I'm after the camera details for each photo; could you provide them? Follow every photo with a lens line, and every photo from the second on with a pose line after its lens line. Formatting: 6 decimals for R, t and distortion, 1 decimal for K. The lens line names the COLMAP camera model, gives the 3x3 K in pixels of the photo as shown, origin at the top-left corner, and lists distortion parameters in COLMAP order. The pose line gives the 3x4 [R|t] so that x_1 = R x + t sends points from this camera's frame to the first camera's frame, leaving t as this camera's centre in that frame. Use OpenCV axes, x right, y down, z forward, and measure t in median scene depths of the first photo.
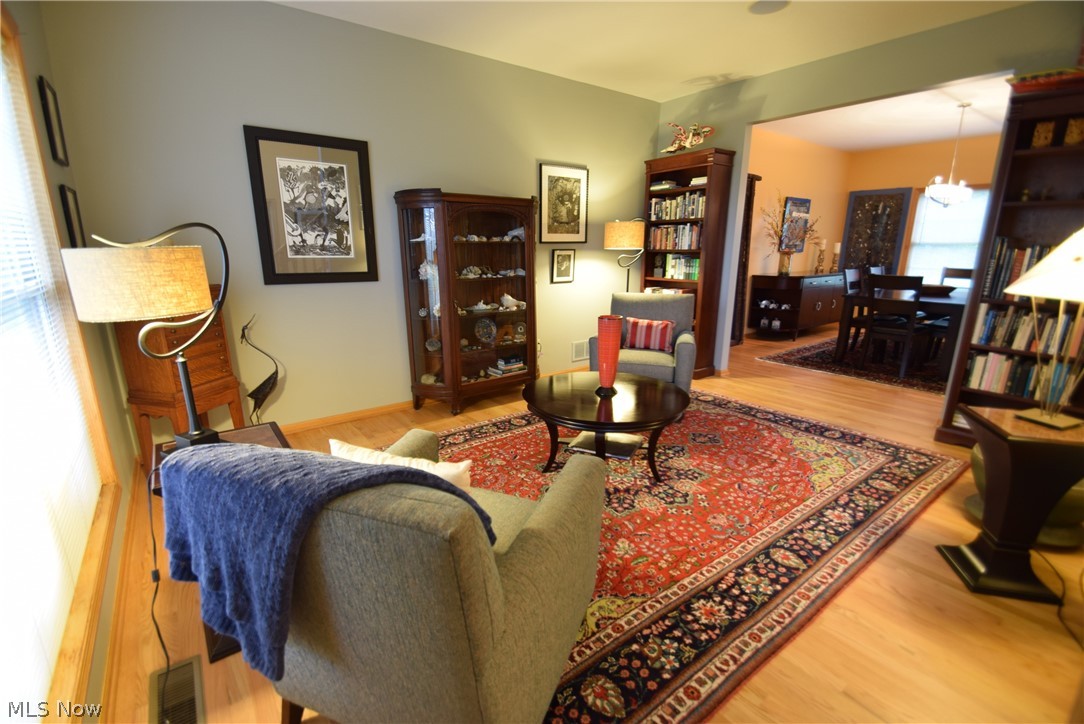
lens RADIAL K [[475.3, 0, 532.0], [0, 475.3, 363.9], [0, 0, 1]] dist [0.000883, -0.001513]
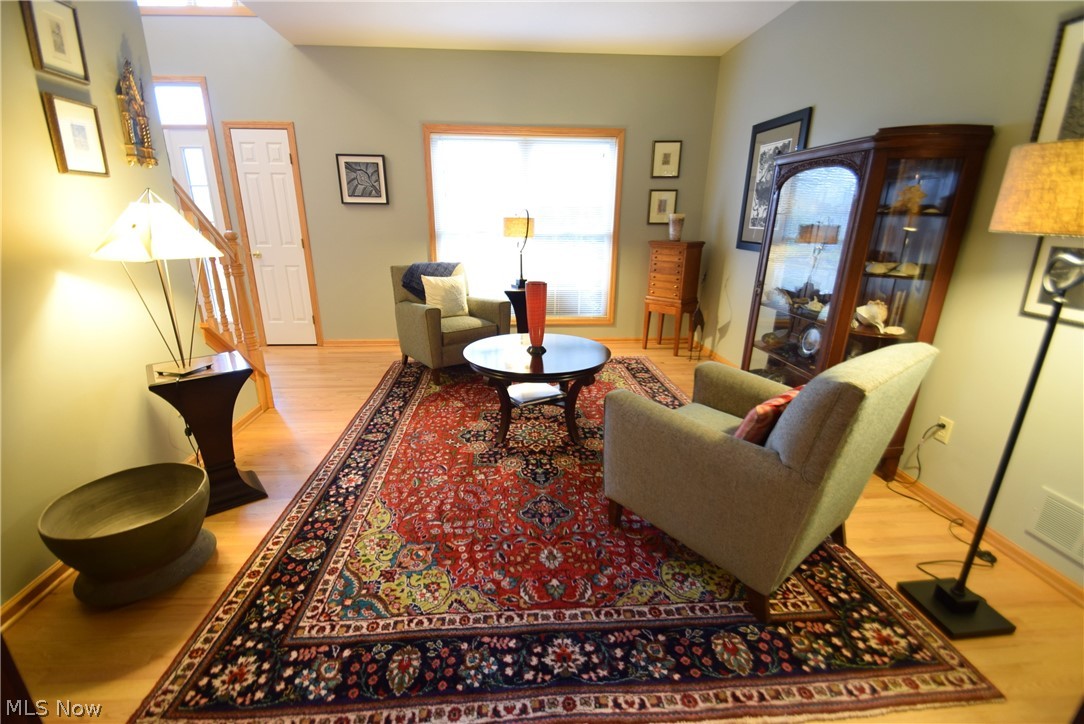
lens RADIAL K [[475.3, 0, 532.7], [0, 475.3, 365.5], [0, 0, 1]] dist [0.000883, -0.001513]
pose [[-0.535947, 0.248703, -0.806788, 1.153422], [-0.209274, 0.886665, 0.412346, -0.397183], [0.817903, 0.389836, -0.423158, 1.592241]]
